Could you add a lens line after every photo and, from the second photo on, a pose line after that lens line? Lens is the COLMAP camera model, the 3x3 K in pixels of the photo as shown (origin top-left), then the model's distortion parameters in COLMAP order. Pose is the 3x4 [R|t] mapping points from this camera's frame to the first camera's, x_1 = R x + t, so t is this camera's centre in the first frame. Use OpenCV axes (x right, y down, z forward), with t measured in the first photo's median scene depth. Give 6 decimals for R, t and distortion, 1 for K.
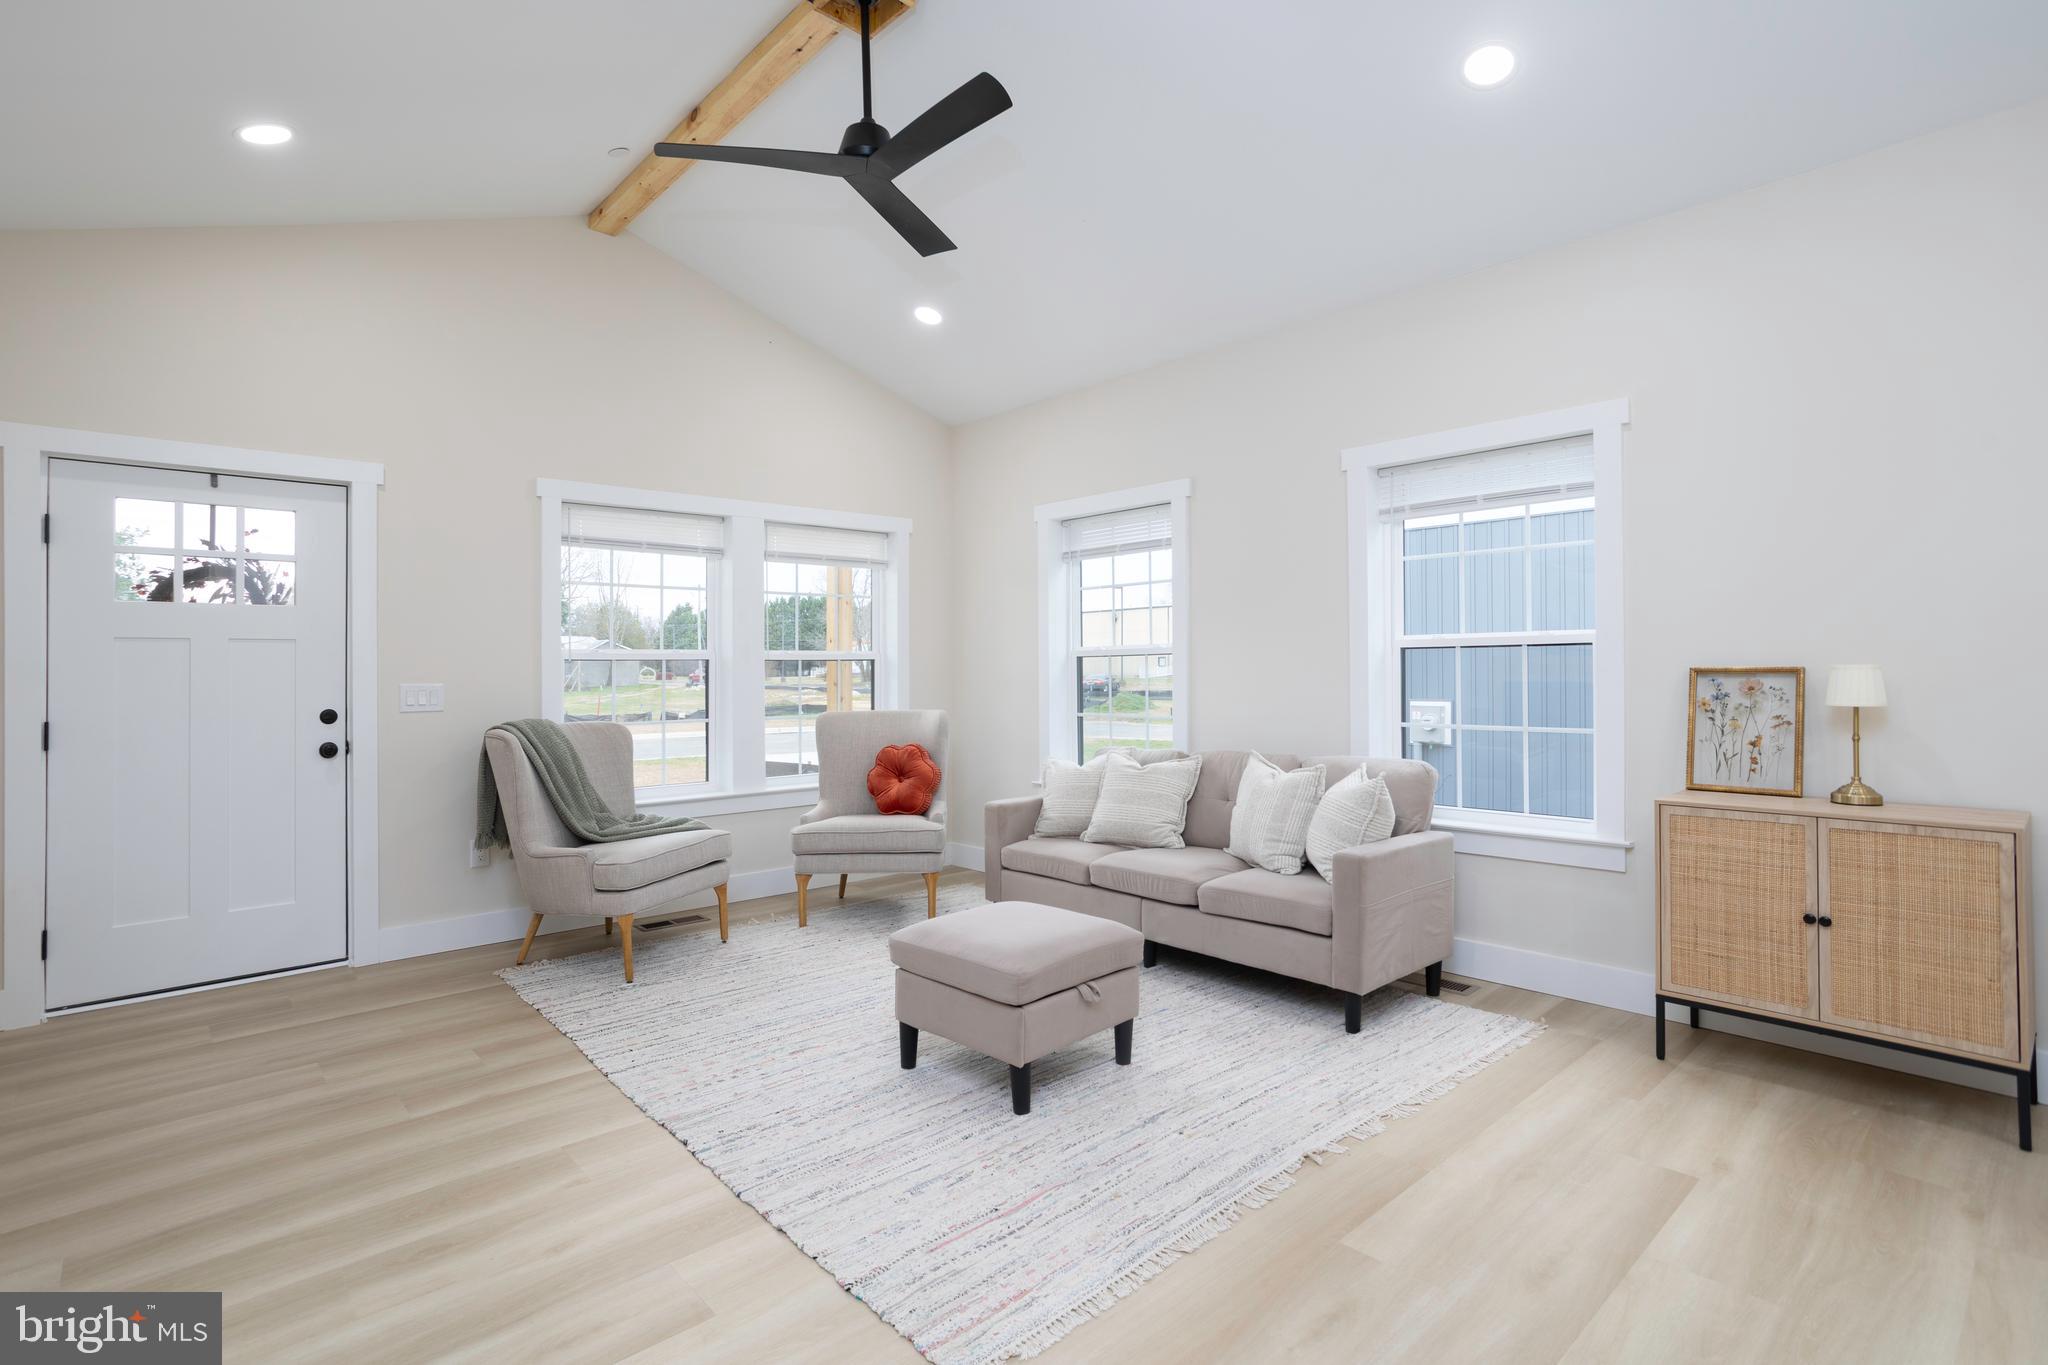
lens RADIAL K [[998.3, 0, 1027.1], [0, 998.3, 684.3], [0, 0, 1]] dist [-0.050003, 0.030986]
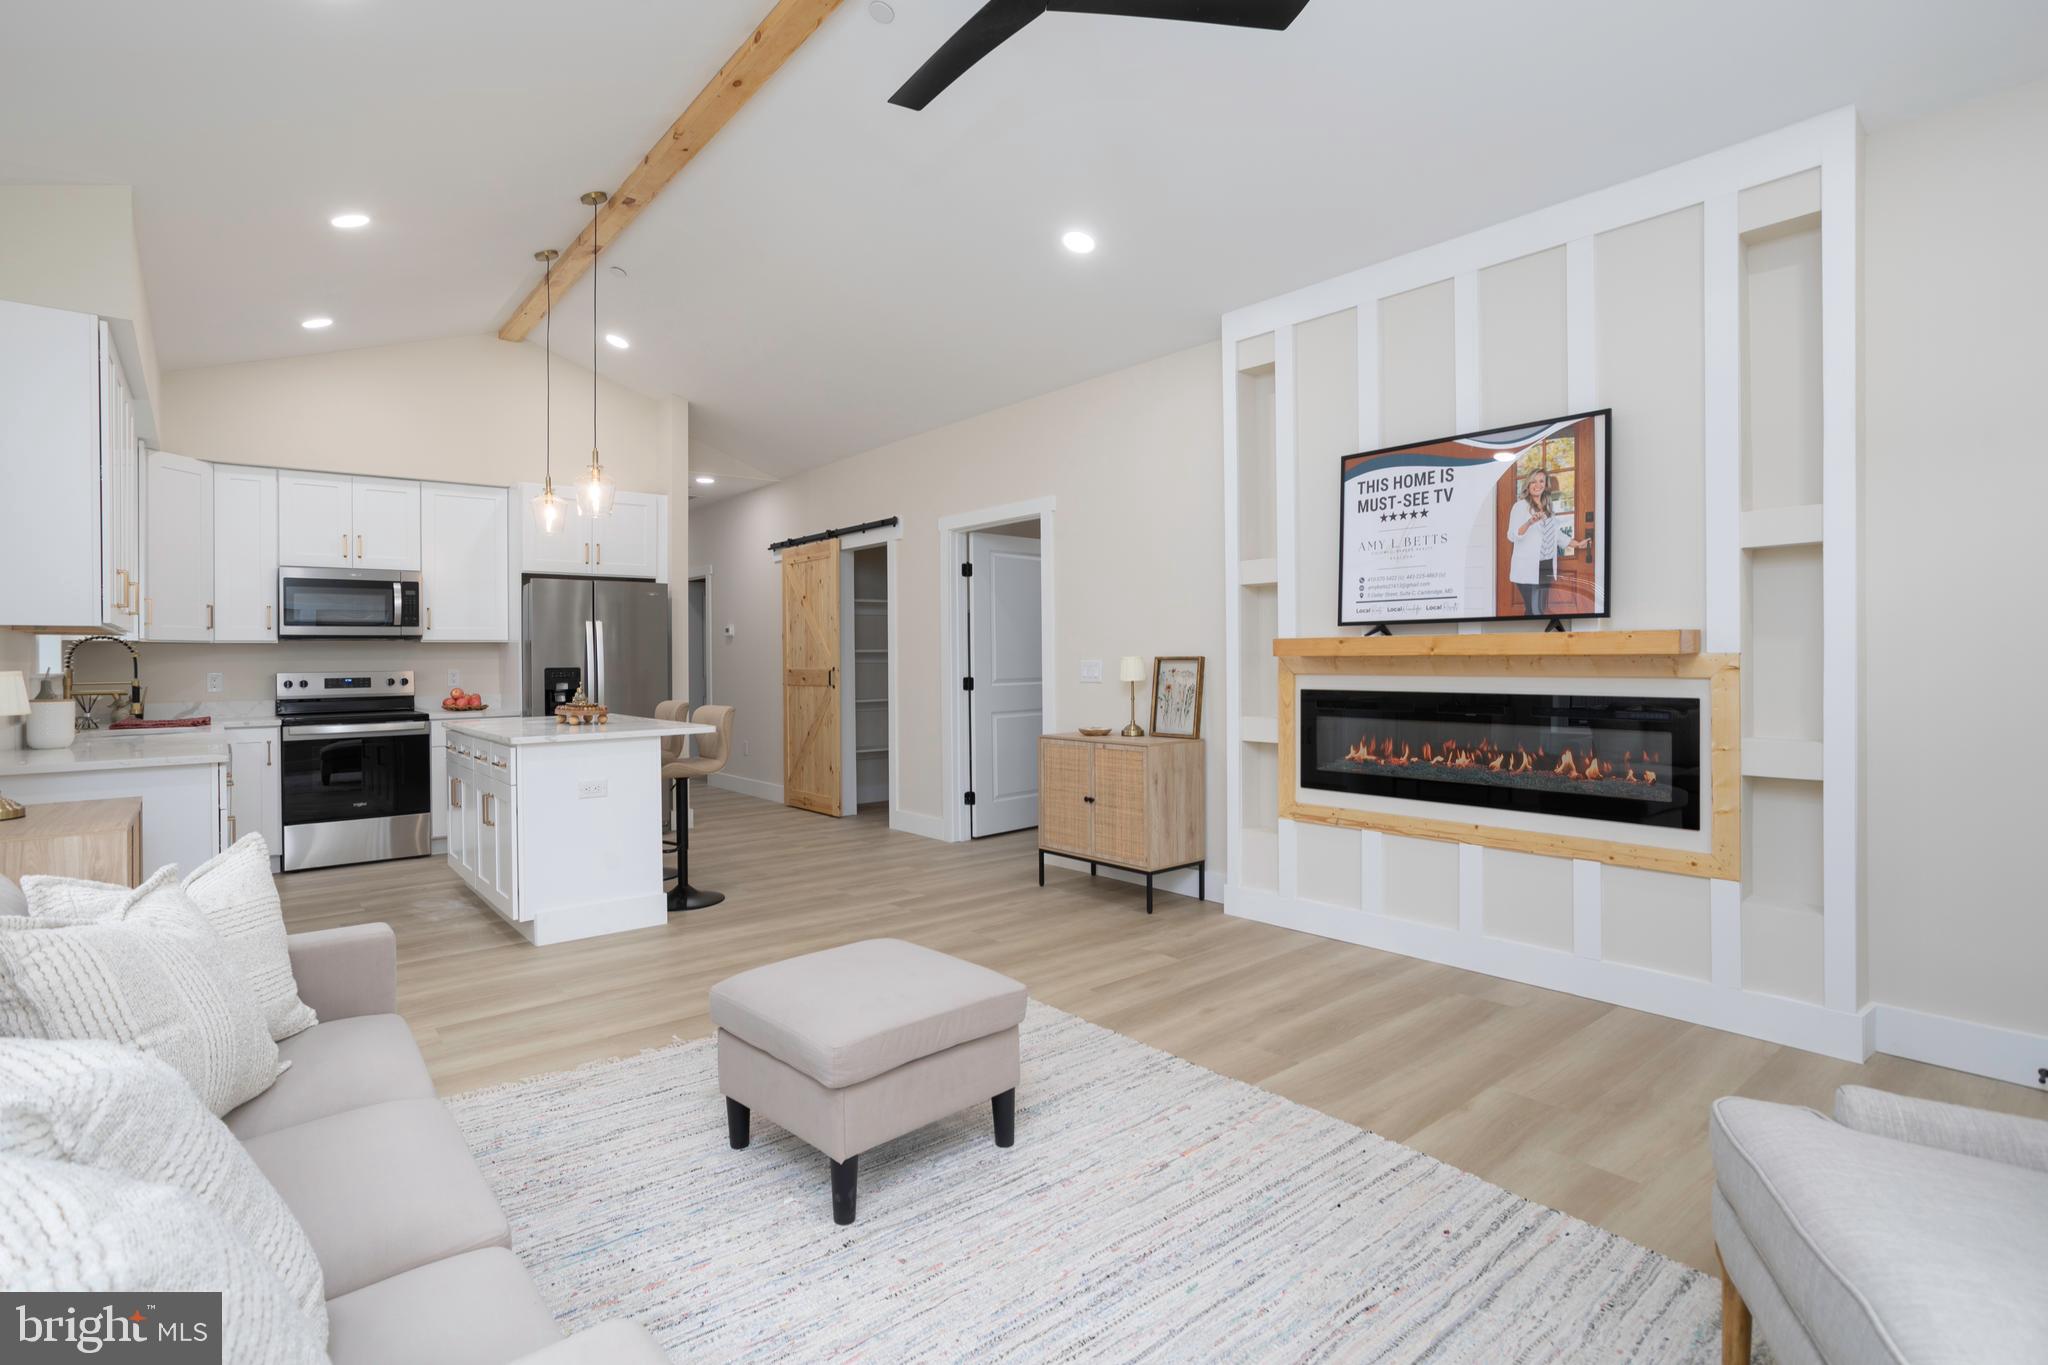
lens RADIAL K [[996.0, 0, 1017.6], [0, 996.0, 698.8], [0, 0, 1]] dist [-0.047419, 0.030190]
pose [[-0.998605, 0.021892, 0.048047, -0.177083], [0.024510, 0.998207, 0.054599, -0.018894], [-0.046766, 0.055701, -0.997352, 1.787806]]
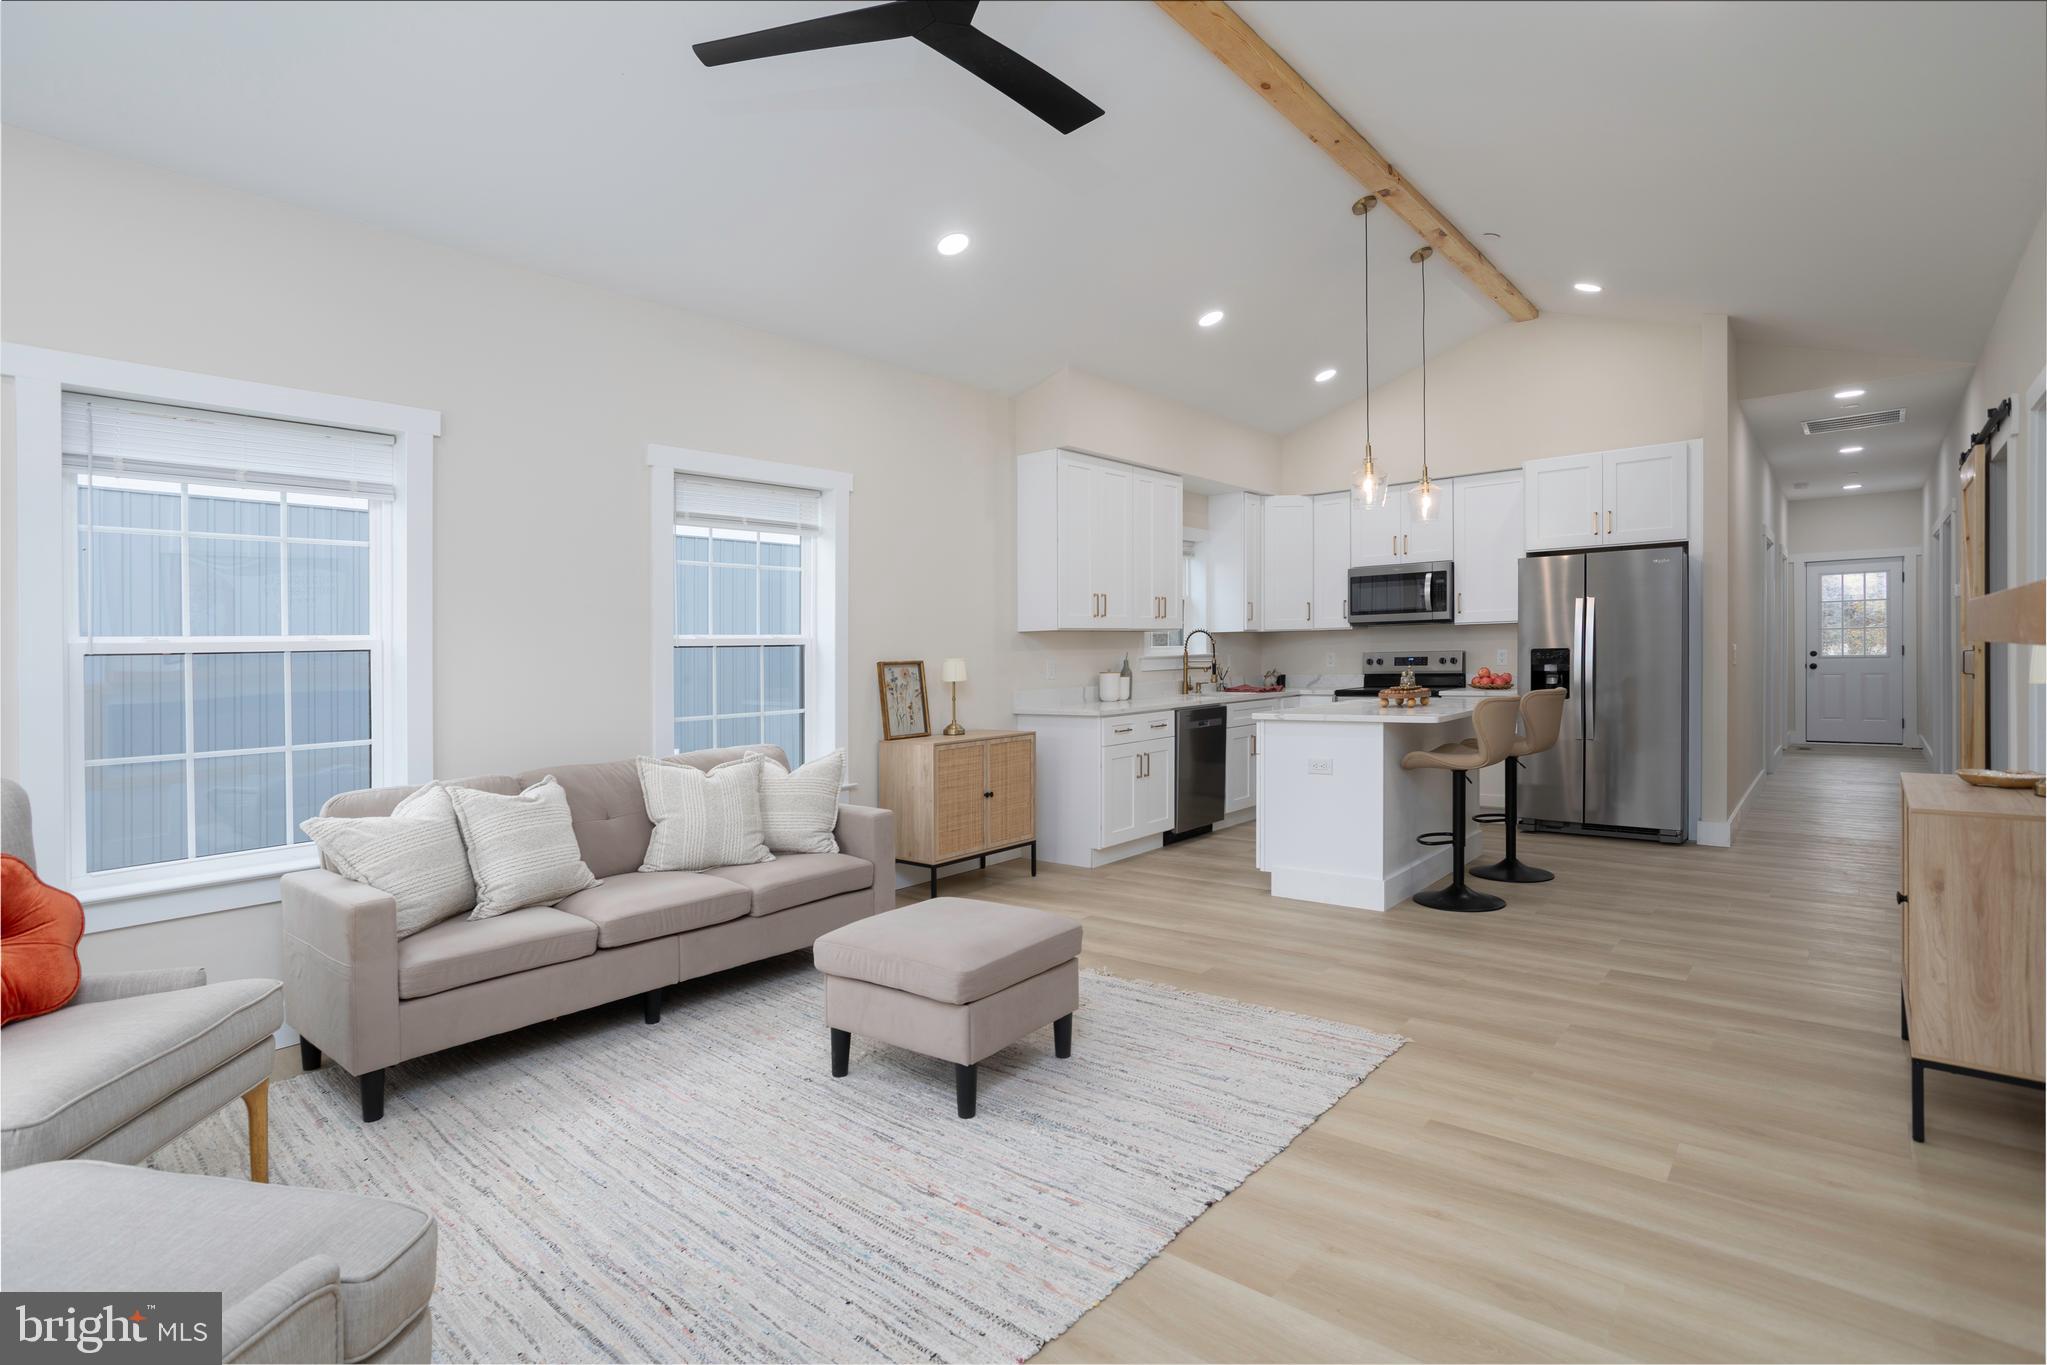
lens RADIAL K [[995.5, 0, 1017.1], [0, 995.5, 698.8], [0, 0, 1]] dist [-0.047419, 0.030190]
pose [[-0.122128, -0.027930, 0.992121, -0.968976], [0.040656, 0.998624, 0.033118, -0.001738], [-0.991681, 0.044381, -0.120824, 1.049446]]
